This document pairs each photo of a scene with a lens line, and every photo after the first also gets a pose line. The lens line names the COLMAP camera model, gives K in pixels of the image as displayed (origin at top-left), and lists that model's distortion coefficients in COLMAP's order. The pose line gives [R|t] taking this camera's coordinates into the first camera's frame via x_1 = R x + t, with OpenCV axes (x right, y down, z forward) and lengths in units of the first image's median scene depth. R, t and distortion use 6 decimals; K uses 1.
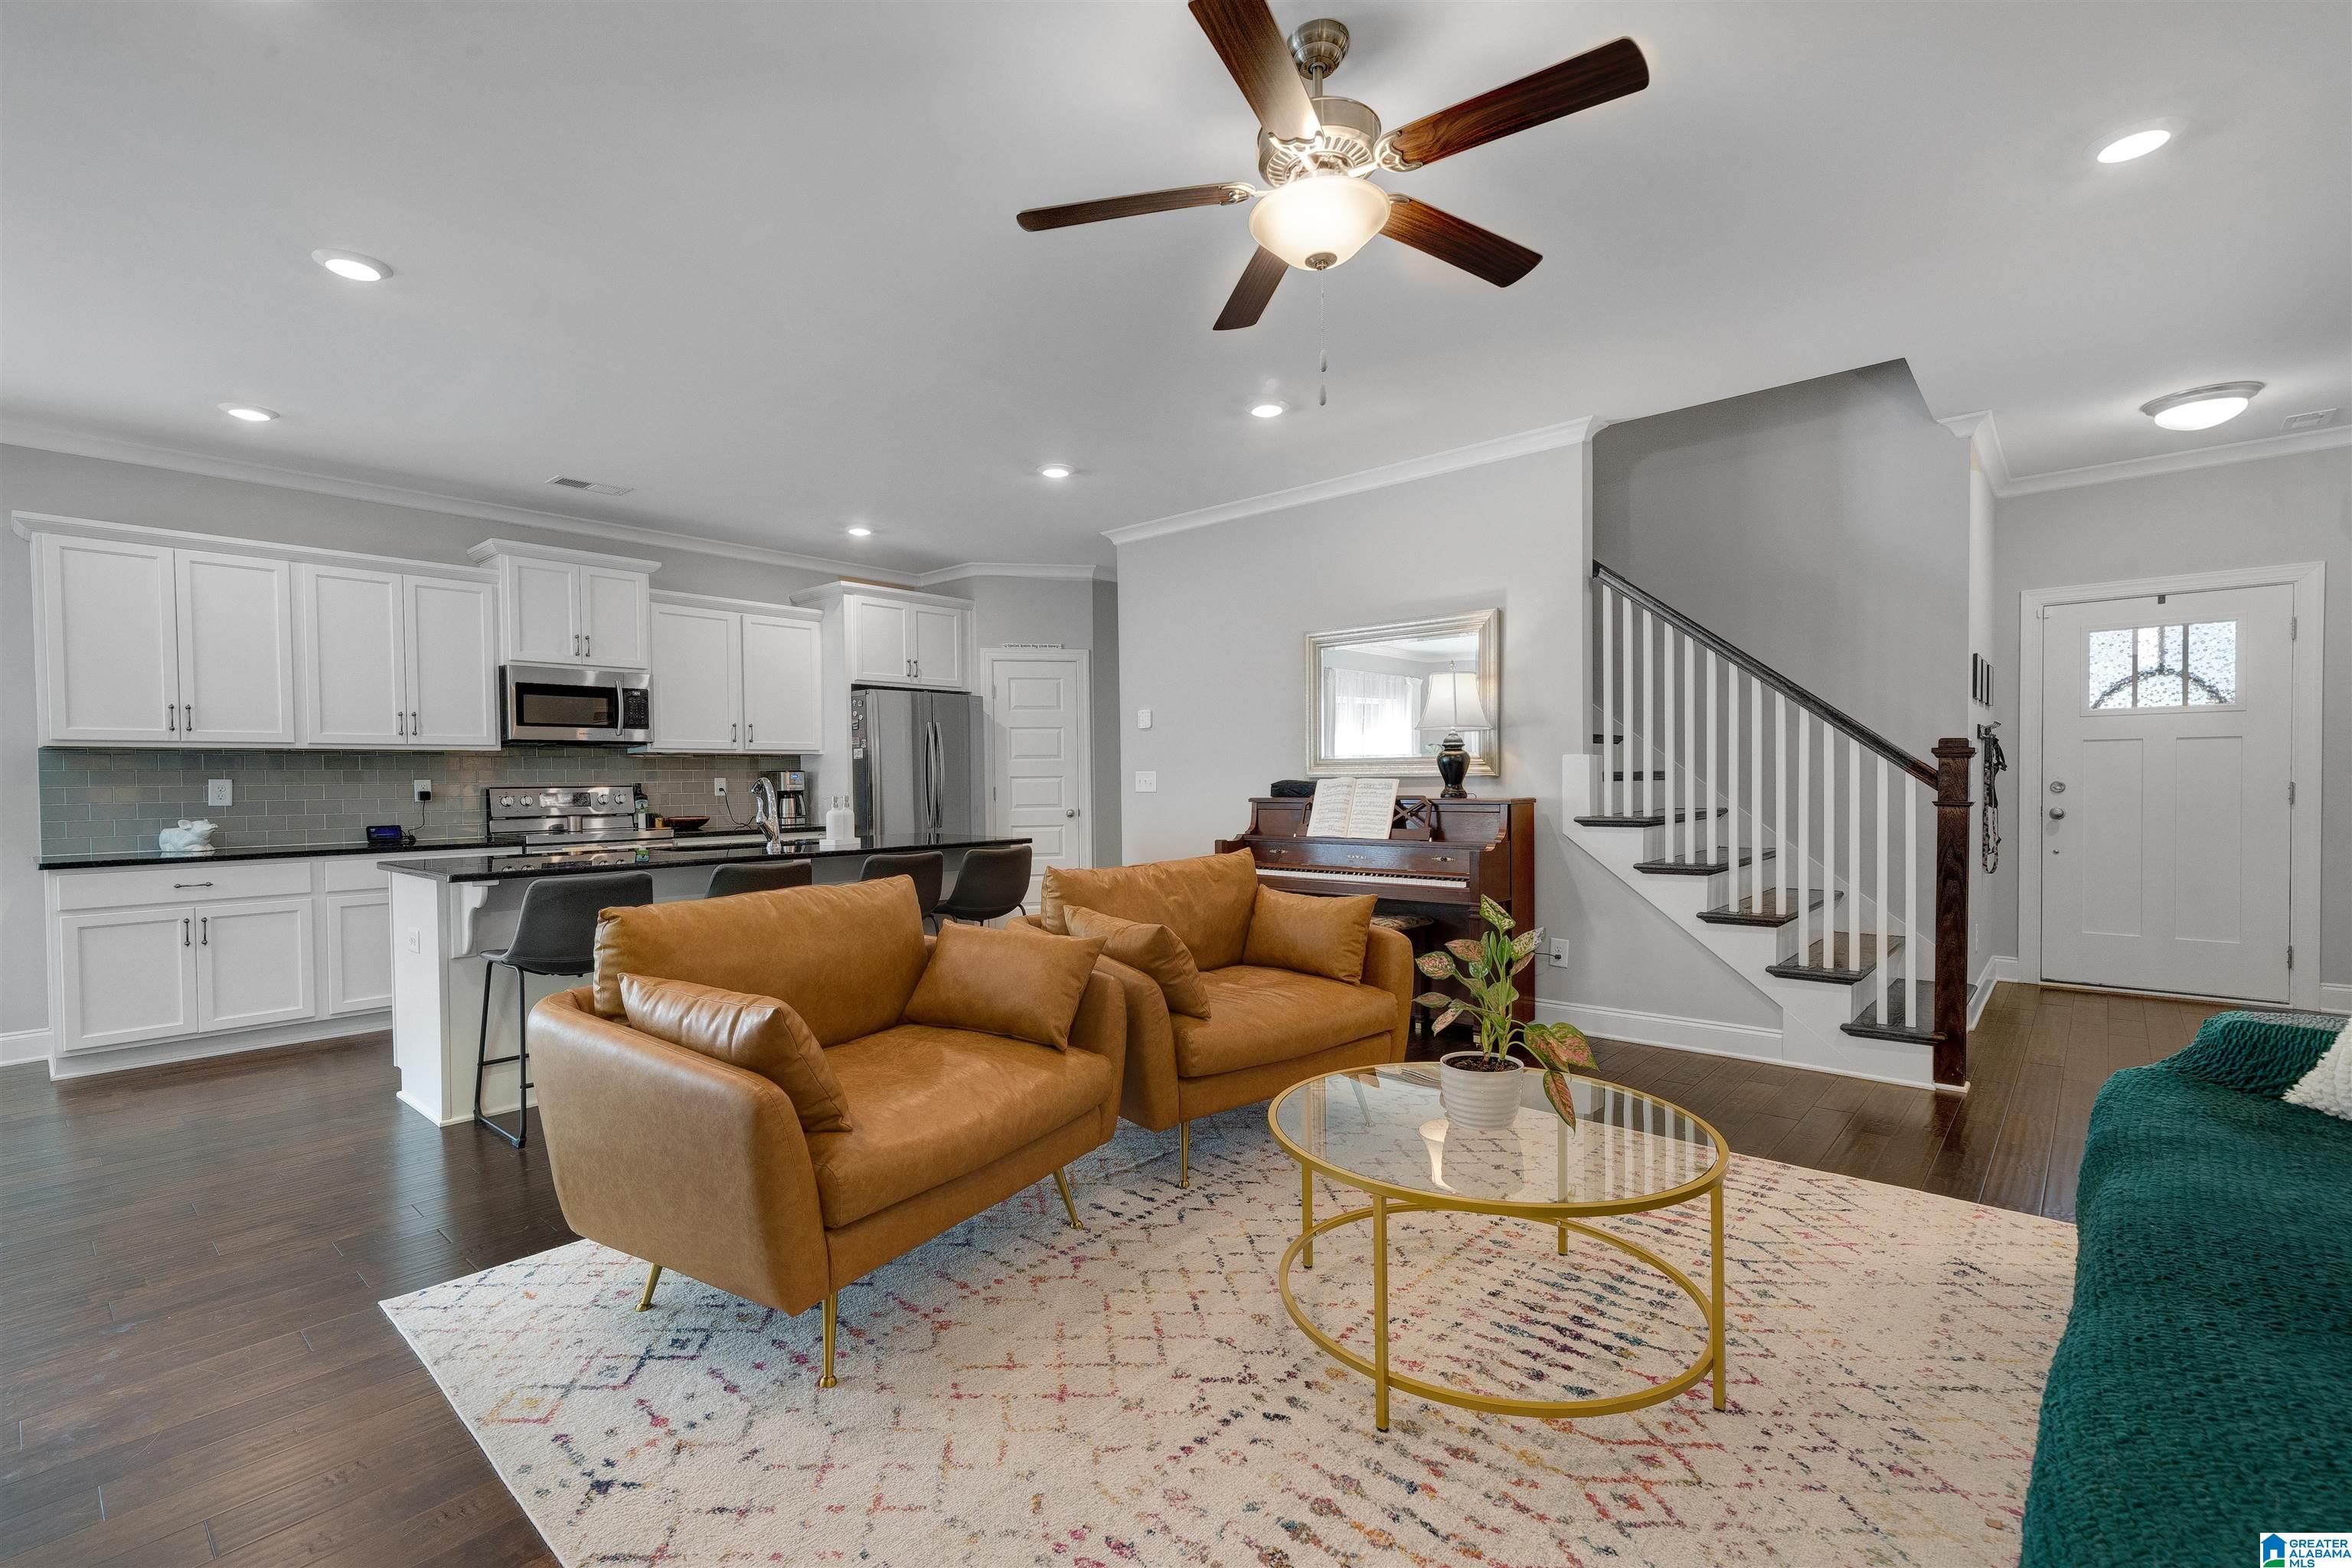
lens RADIAL K [[1019.4, 0, 1177.1], [0, 1019.4, 788.3], [0, 0, 1]] dist [0.001791, 0.001028]
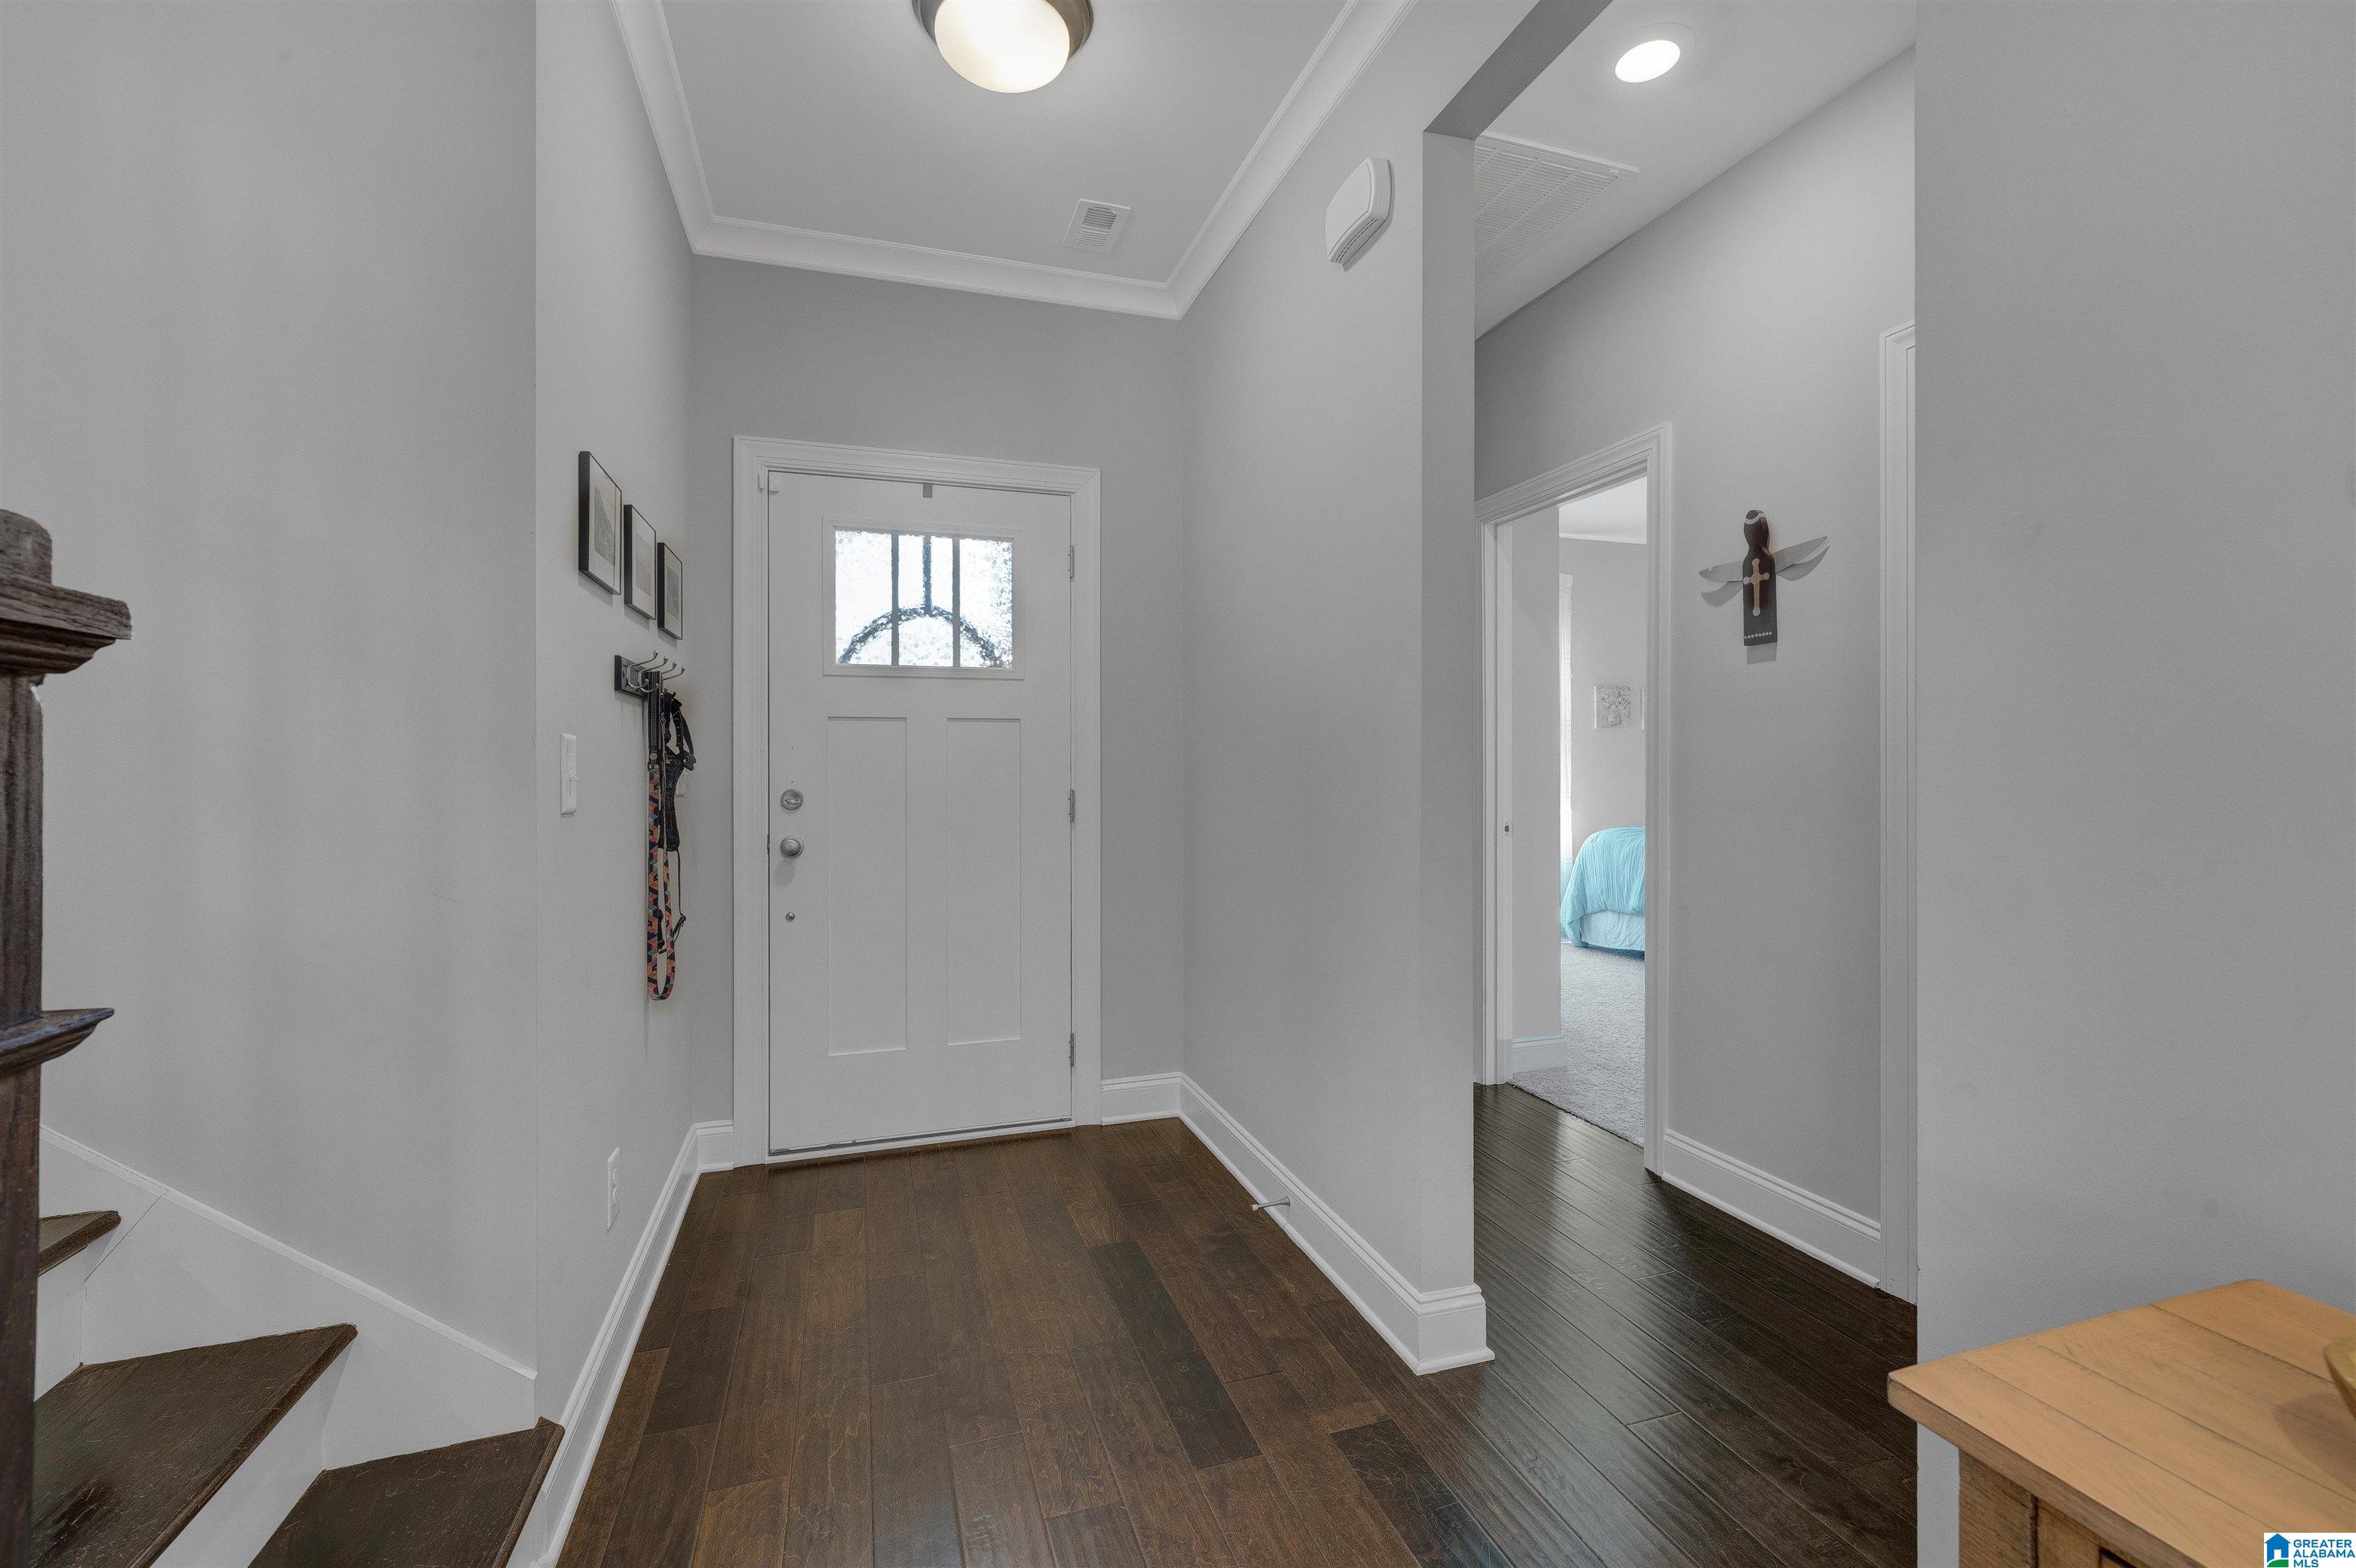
lens RADIAL K [[985.3, 0, 1174.3], [0, 985.3, 780.5], [0, 0, 1]] dist [-0.001090, -0.000109]
pose [[0.517499, 0.002374, 0.855680, 0.532347], [0.009955, 0.999912, -0.008795, -0.005298], [-0.855626, 0.013069, 0.517430, 0.567087]]
